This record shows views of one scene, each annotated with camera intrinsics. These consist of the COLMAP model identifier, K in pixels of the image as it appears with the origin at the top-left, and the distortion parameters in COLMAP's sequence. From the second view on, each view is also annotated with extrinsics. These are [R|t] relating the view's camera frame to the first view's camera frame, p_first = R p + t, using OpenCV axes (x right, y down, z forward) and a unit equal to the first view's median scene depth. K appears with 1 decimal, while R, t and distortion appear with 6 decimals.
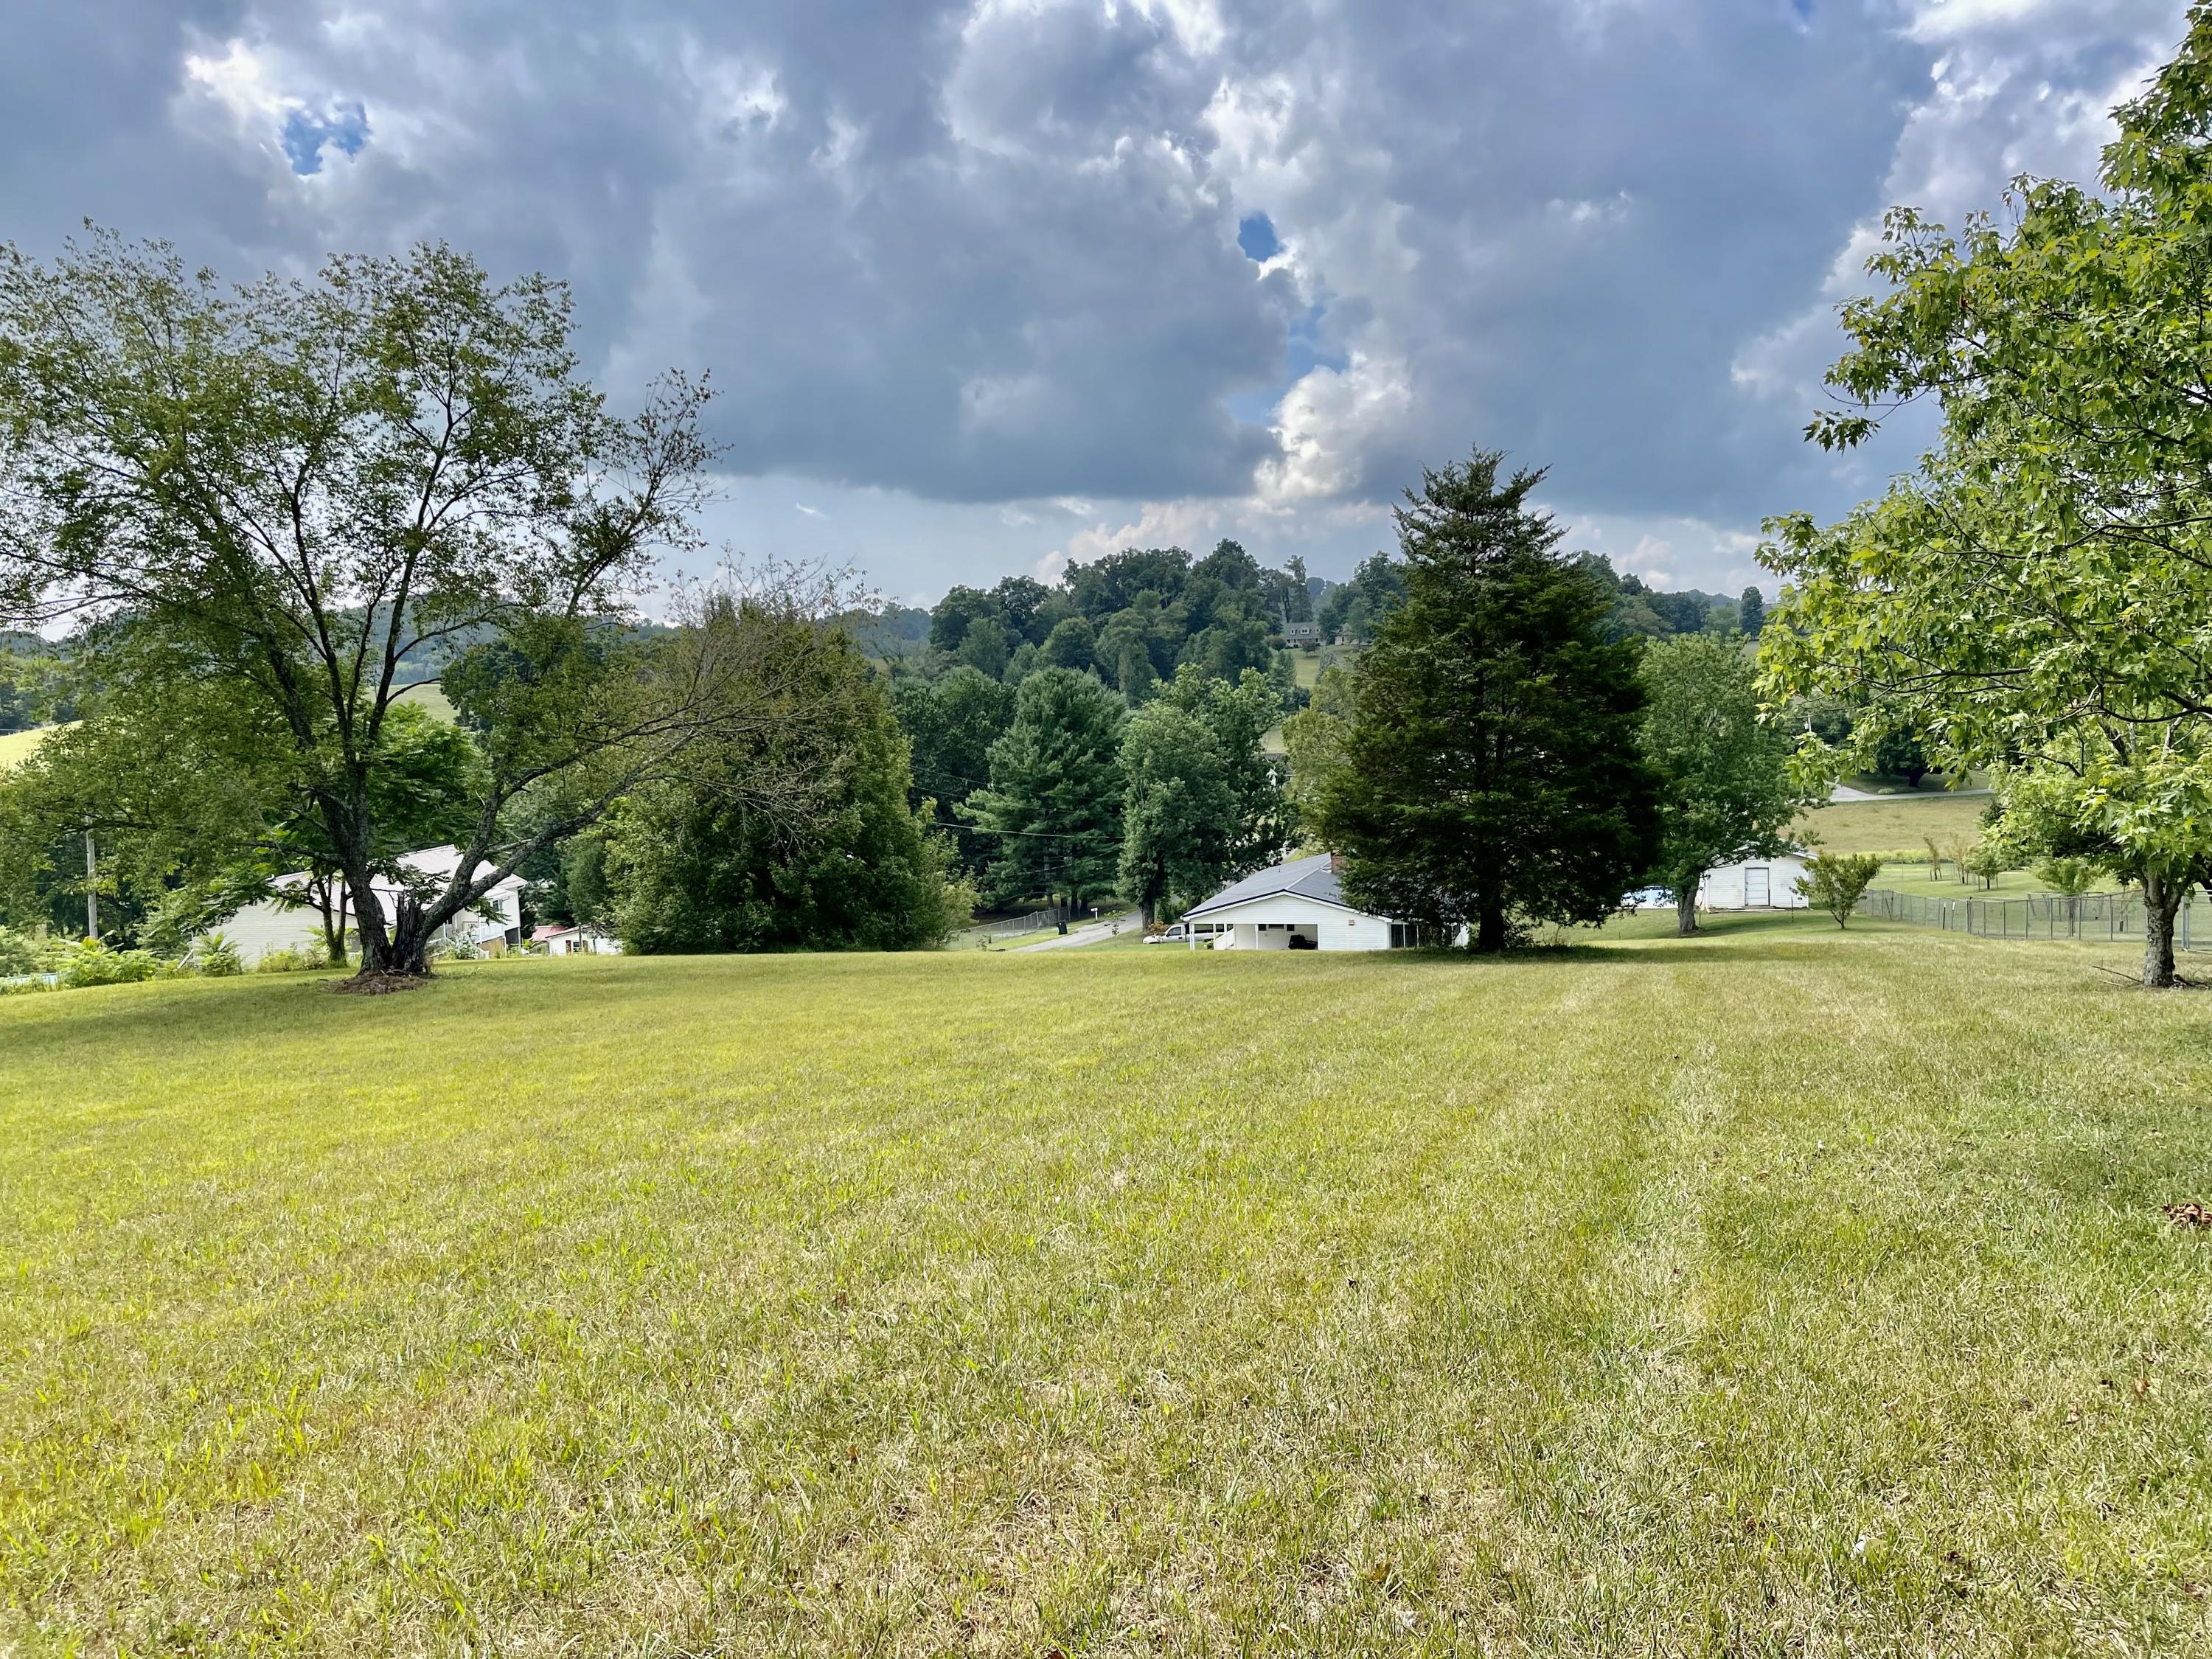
lens RADIAL K [[1681.3, 0, 1113.8], [0, 1681.3, 825.6], [0, 0, 1]] dist [0.086270, -0.111127]
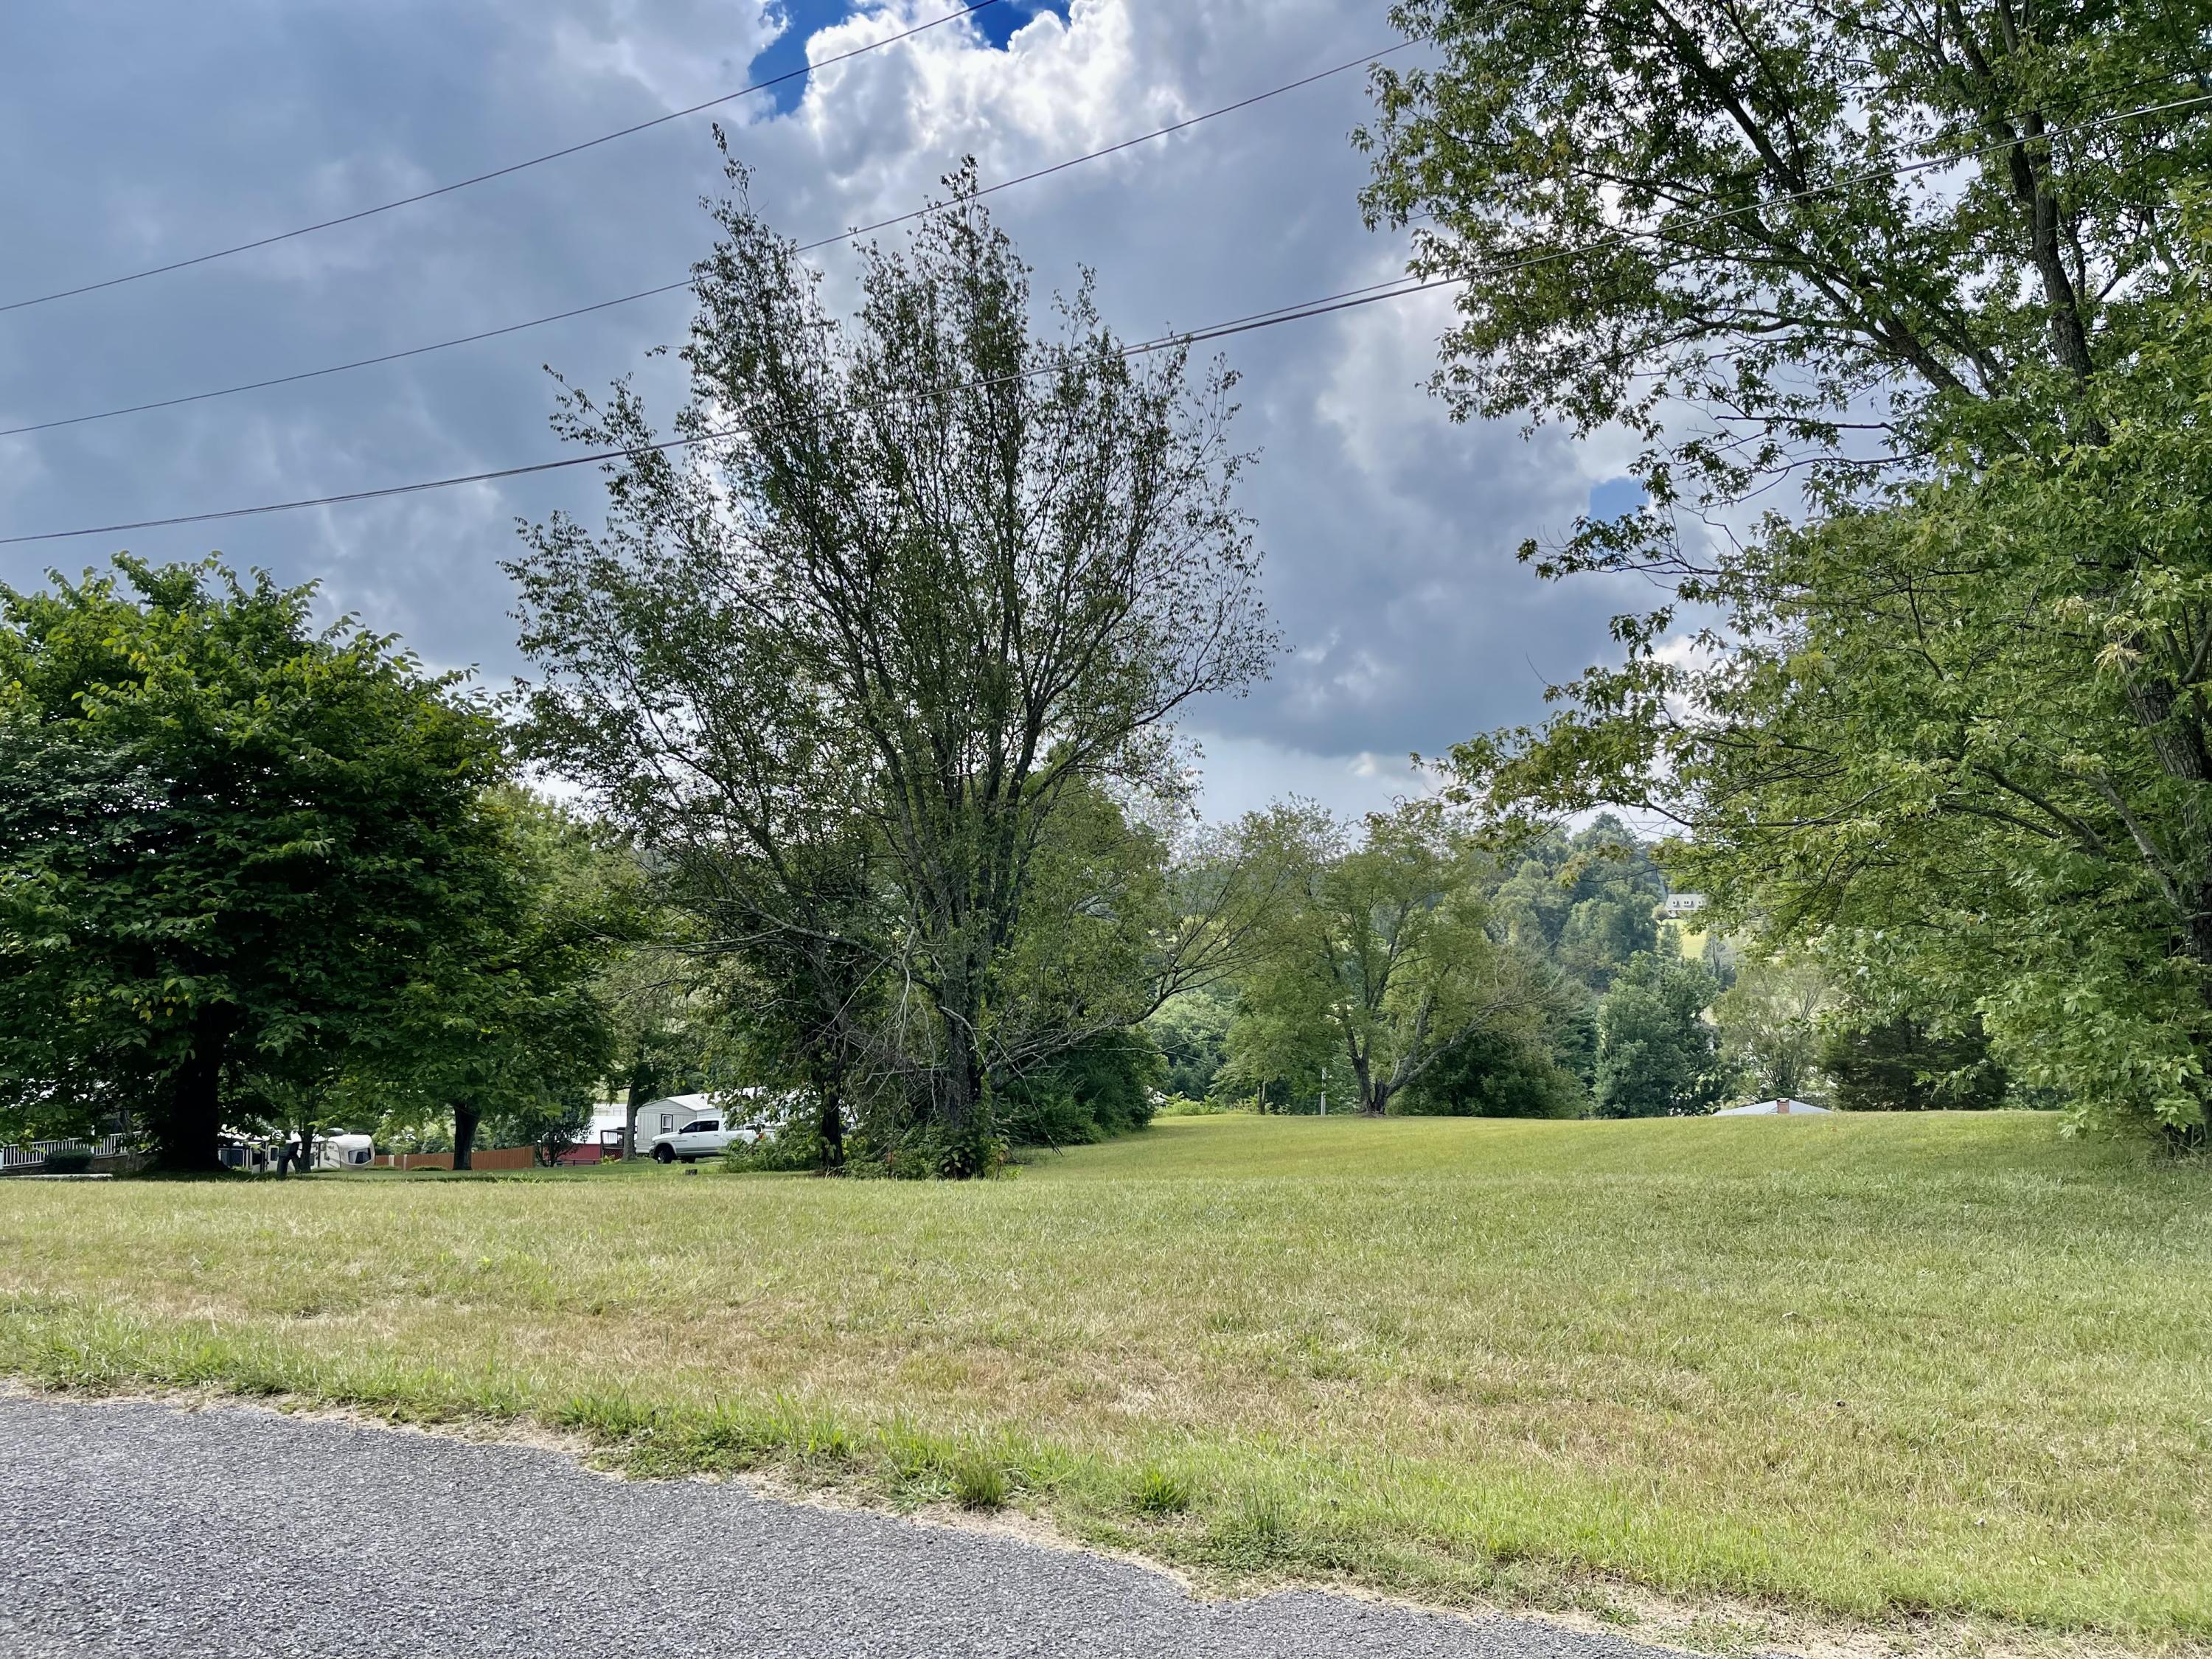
lens RADIAL K [[1672.9, 0, 1087.2], [0, 1672.9, 834.6], [0, 0, 1]] dist [0.062119, -0.101269]
pose [[0.975751, 0.018037, -0.218140, -0.208801], [-0.048956, 0.989336, -0.137180, 0.030396], [0.213339, 0.144533, 0.966228, -0.821923]]
